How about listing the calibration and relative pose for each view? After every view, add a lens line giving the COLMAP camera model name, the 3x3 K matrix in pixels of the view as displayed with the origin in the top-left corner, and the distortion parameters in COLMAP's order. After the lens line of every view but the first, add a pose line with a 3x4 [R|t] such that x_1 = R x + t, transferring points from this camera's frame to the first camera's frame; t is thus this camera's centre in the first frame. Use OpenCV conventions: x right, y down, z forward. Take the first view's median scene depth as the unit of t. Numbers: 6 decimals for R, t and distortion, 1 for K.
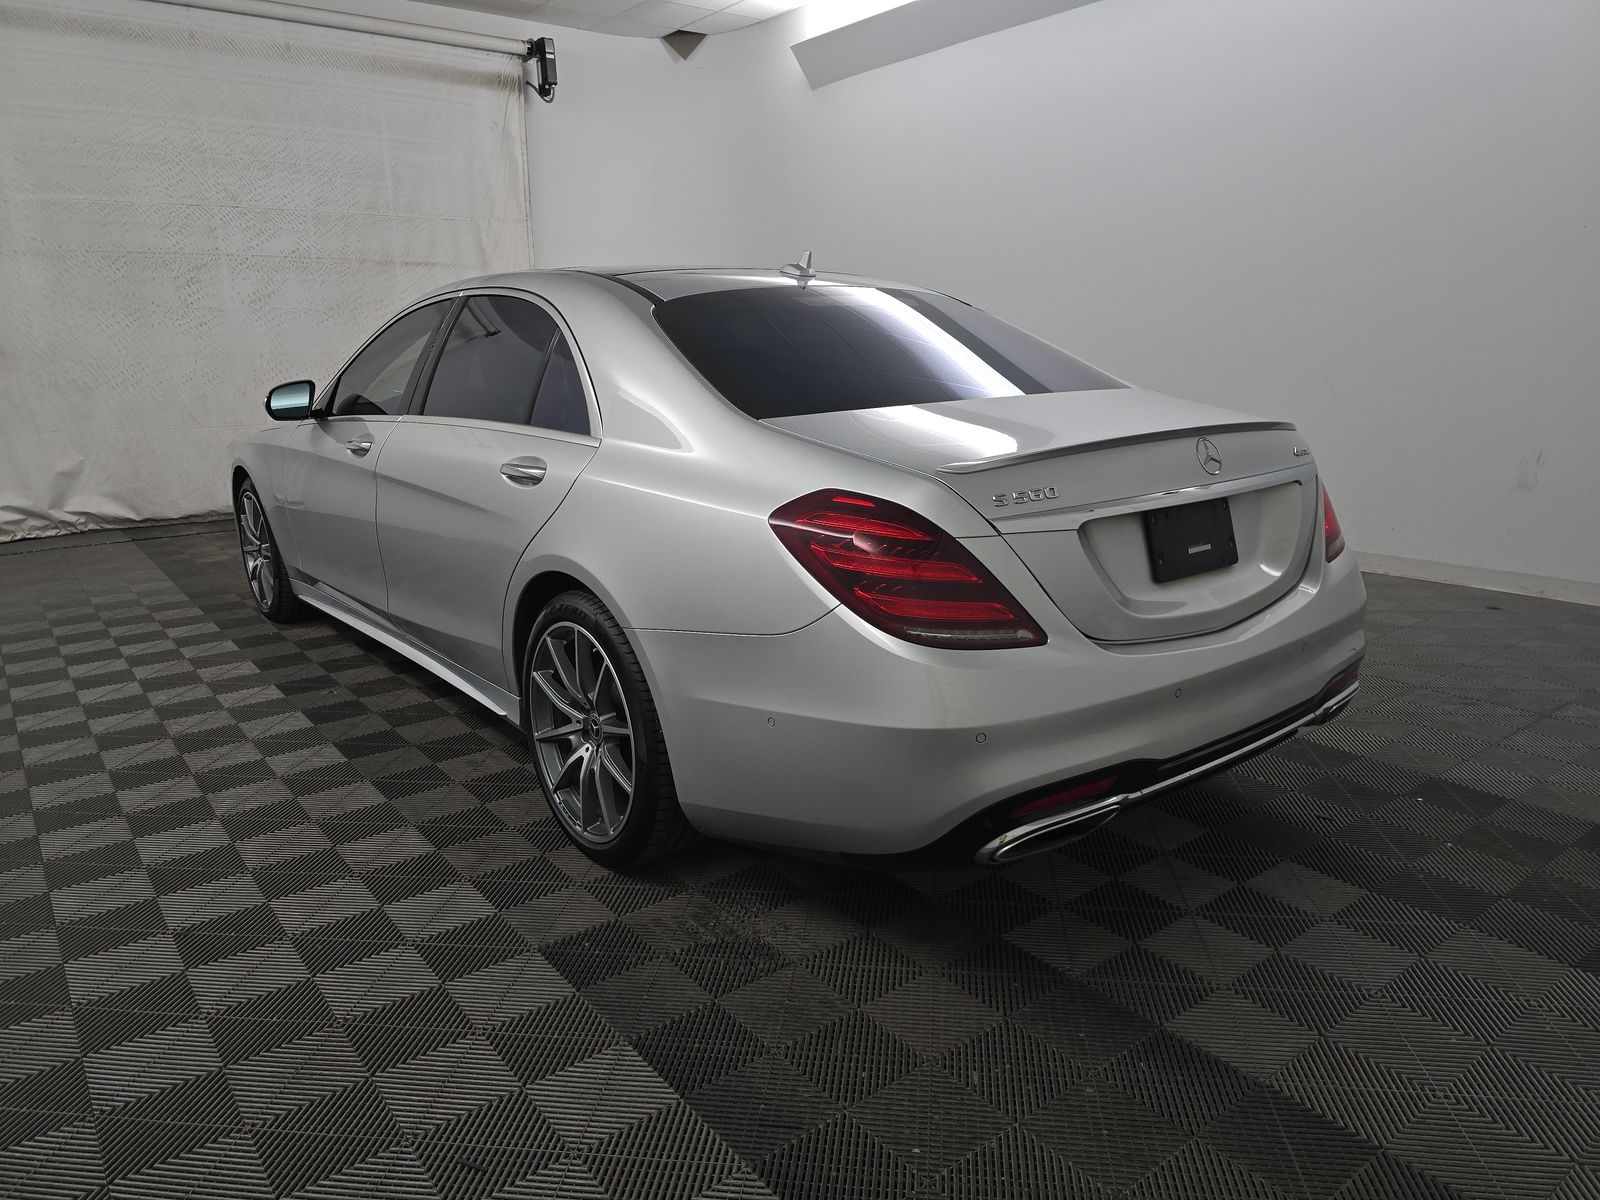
lens RADIAL K [[1062.3, 0, 793.5], [0, 1062.3, 600.4], [0, 0, 1]] dist [0.006796, -0.022178]
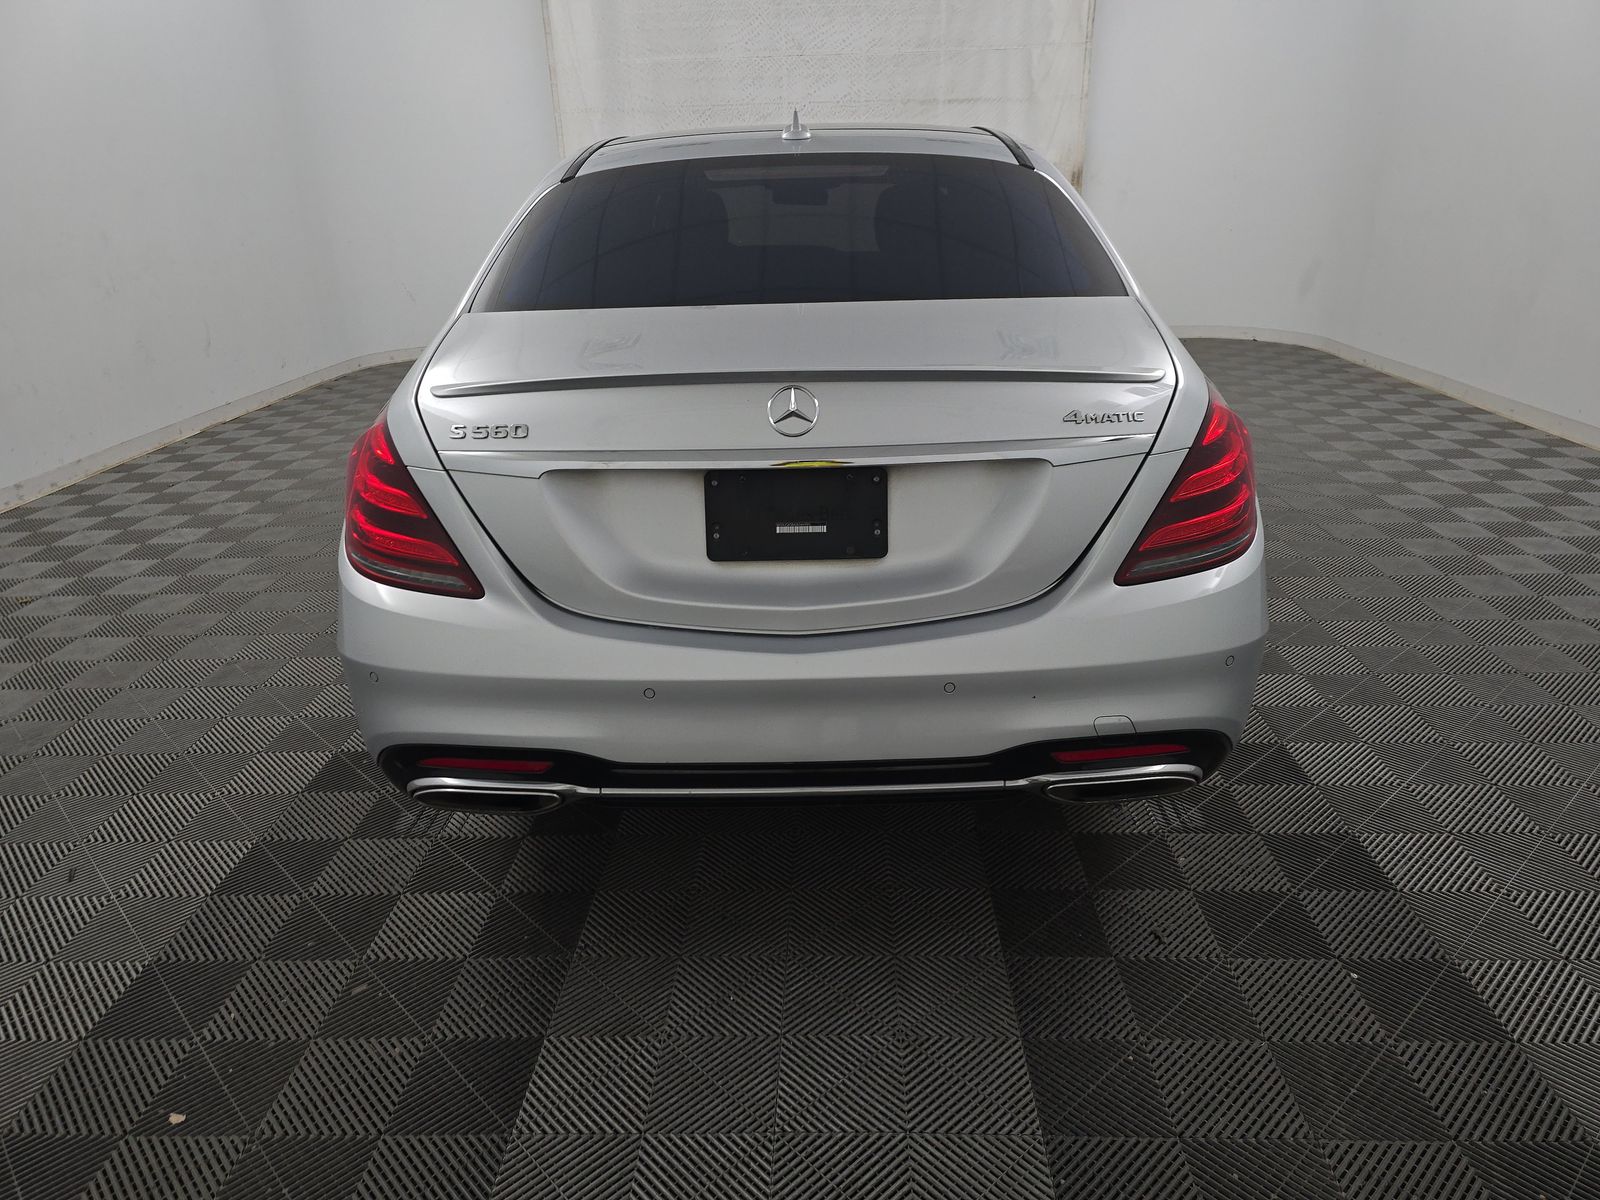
lens RADIAL K [[1062.3, 0, 806.1], [0, 1062.3, 607.4], [0, 0, 1]] dist [0.006796, -0.022178]
pose [[0.773815, 0.229618, -0.590327, 0.253670], [-0.134457, 0.970286, 0.201160, -0.044346], [0.618976, -0.076287, 0.781696, 0.116849]]
